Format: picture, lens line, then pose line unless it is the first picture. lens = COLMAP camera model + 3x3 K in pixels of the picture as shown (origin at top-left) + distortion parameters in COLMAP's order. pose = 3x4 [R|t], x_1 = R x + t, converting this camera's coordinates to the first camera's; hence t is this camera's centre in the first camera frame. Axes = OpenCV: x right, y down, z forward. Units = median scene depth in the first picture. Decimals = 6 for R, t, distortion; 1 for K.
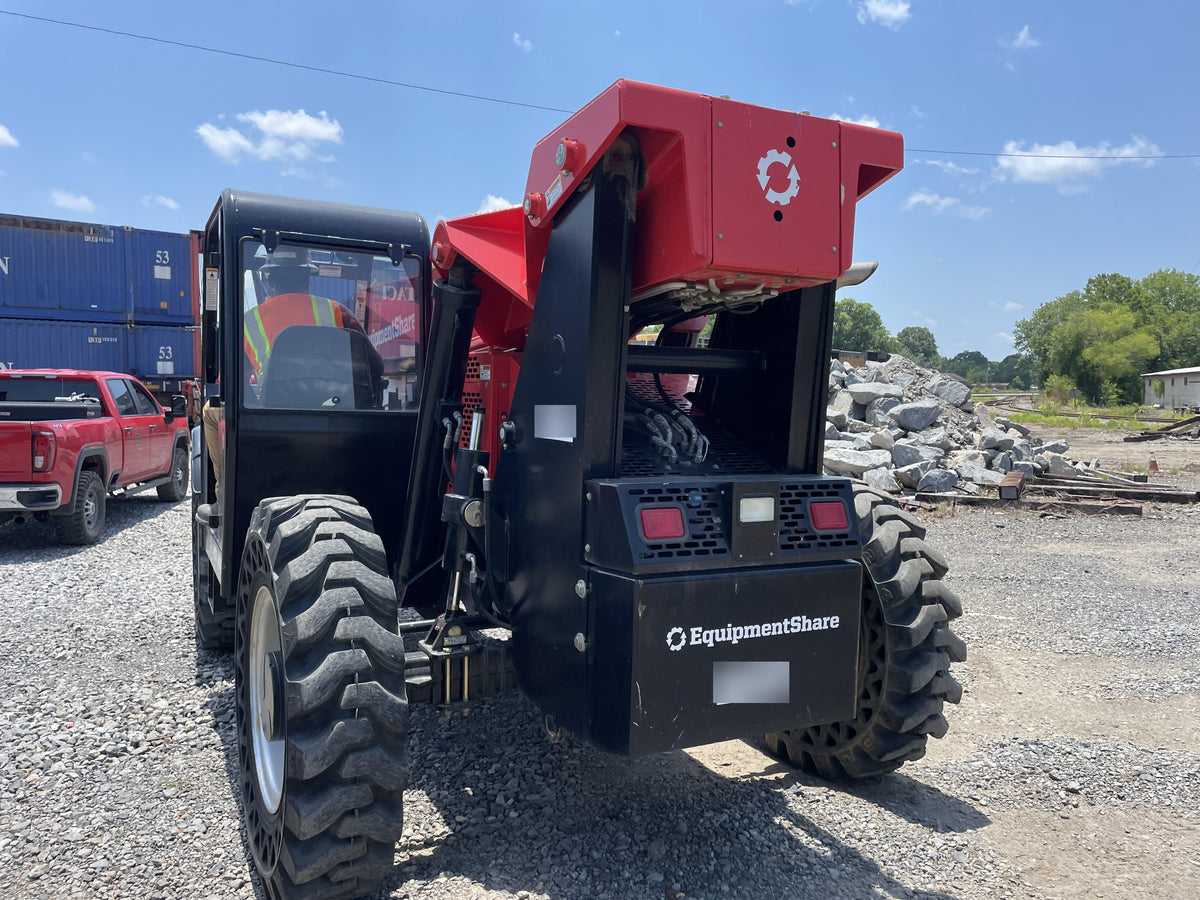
lens RADIAL K [[896.7, 0, 574.2], [0, 896.7, 434.3], [0, 0, 1]] dist [0.073764, -0.073266]
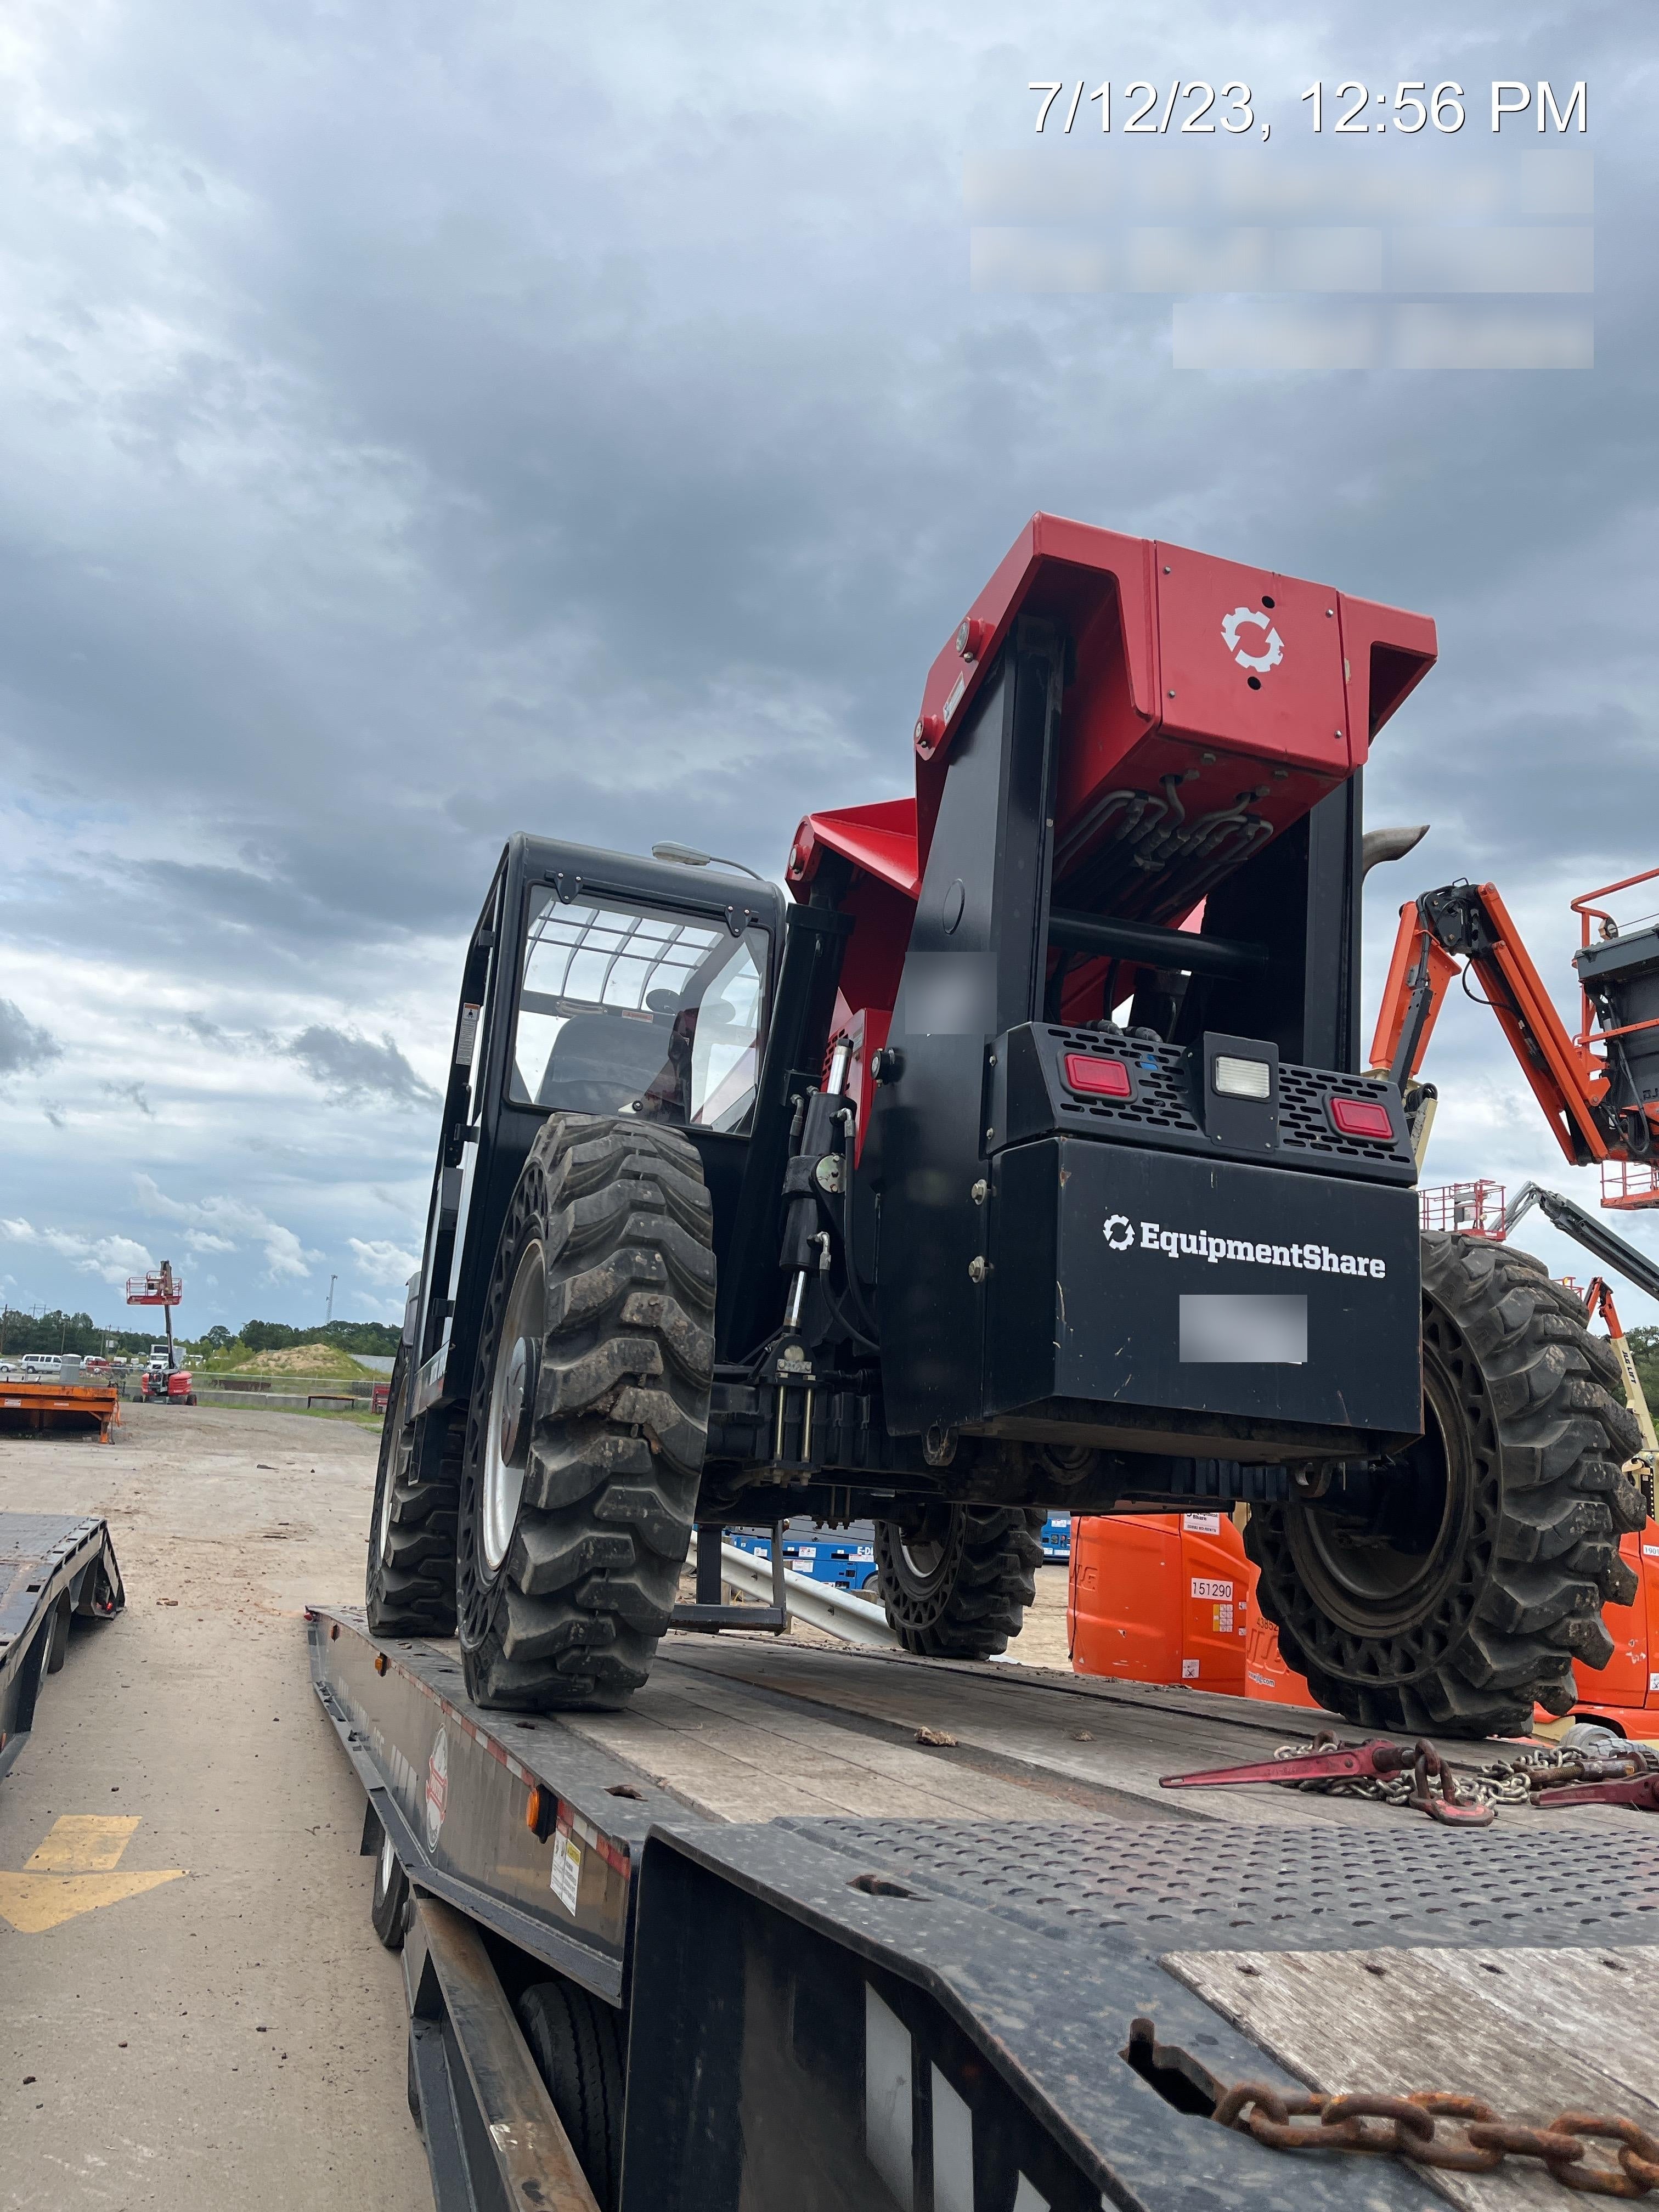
lens RADIAL K [[1653.0, 0, 840.8], [0, 1653.0, 1119.9], [0, 0, 1]] dist [0.073764, -0.073266]
pose [[0.992361, 0.002377, -0.123347, 0.054079], [-0.041365, 0.948350, -0.314518, 0.492723], [0.116228, 0.317218, 0.941203, -0.193131]]
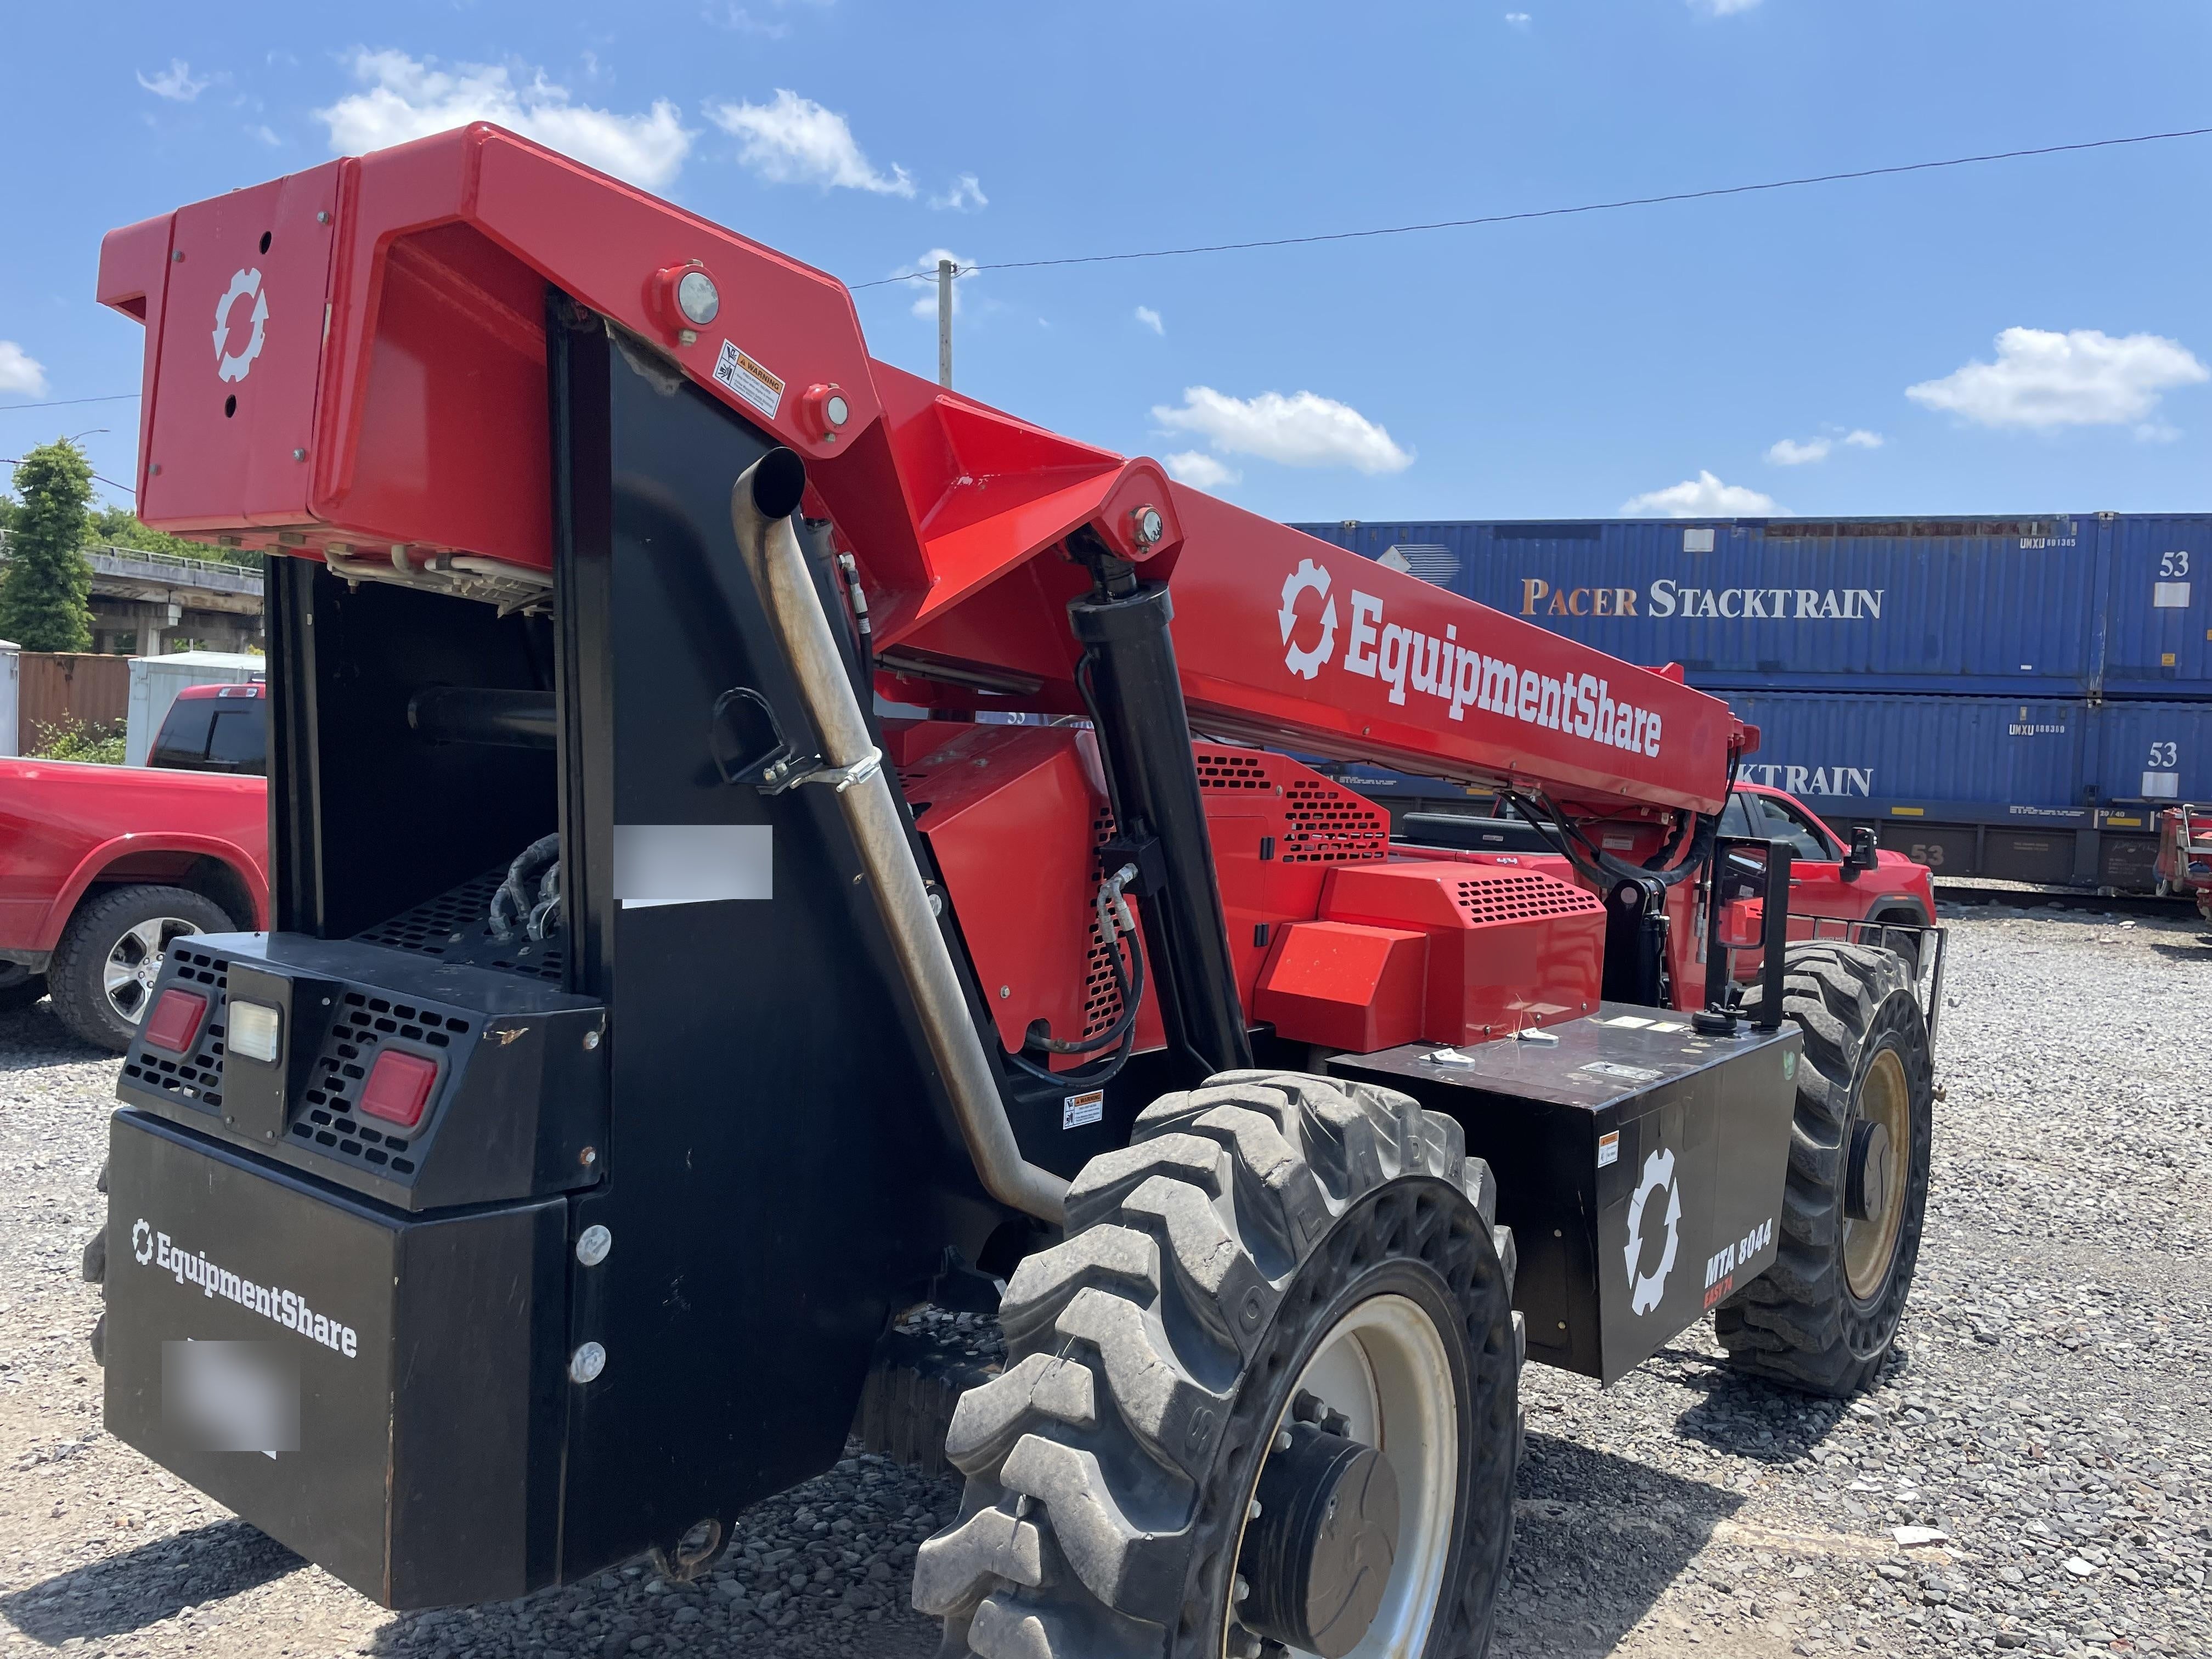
lens RADIAL K [[1653.0, 0, 1171.7], [0, 1653.0, 815.1], [0, 0, 1]] dist [0.073764, -0.073266]
pose [[0.481198, 0.045225, -0.875444, 1.128329], [-0.093323, 0.995636, 0.000138, -0.068749], [0.871630, 0.081633, 0.483319, 0.930314]]
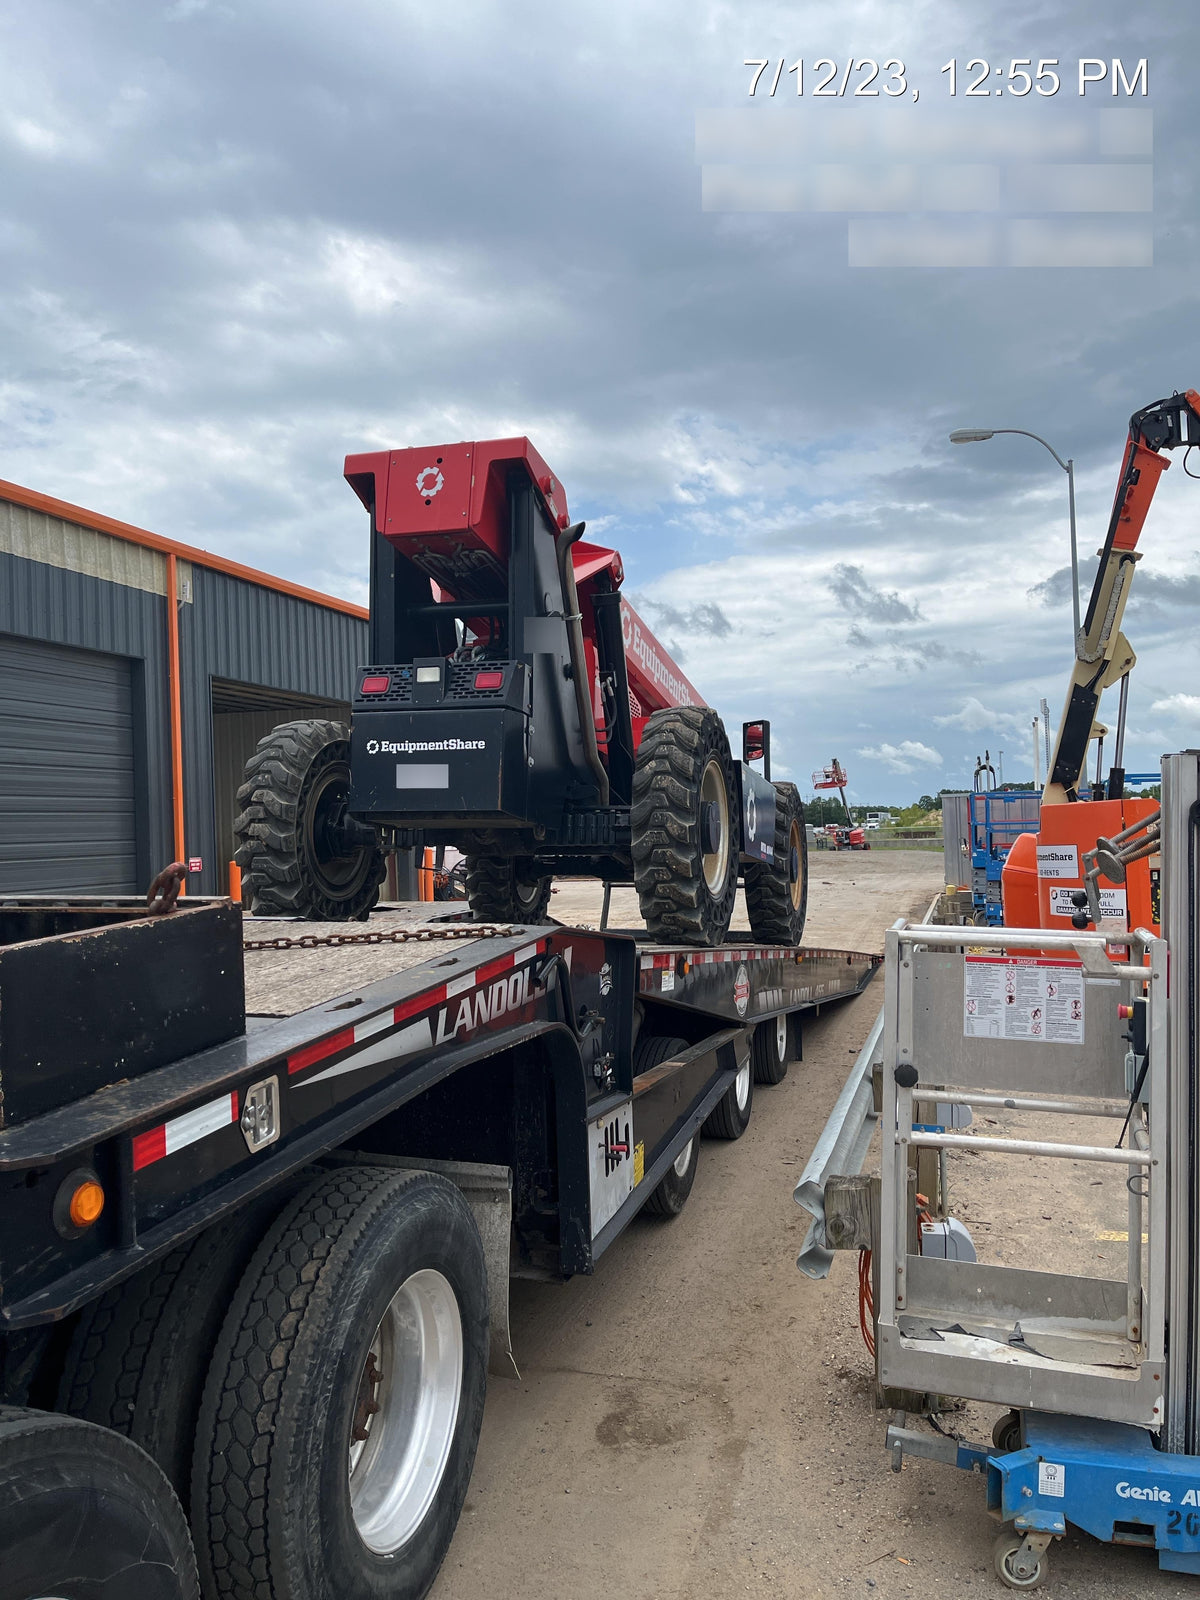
lens RADIAL K [[1195.6, 0, 602.3], [0, 1195.6, 793.8], [0, 0, 1]] dist [0.073764, -0.073266]
pose [[0.737892, -0.084662, -0.669587, 1.793820], [-0.038305, 0.985249, -0.166787, 0.619953], [0.673831, 0.148719, 0.723764, -0.328915]]
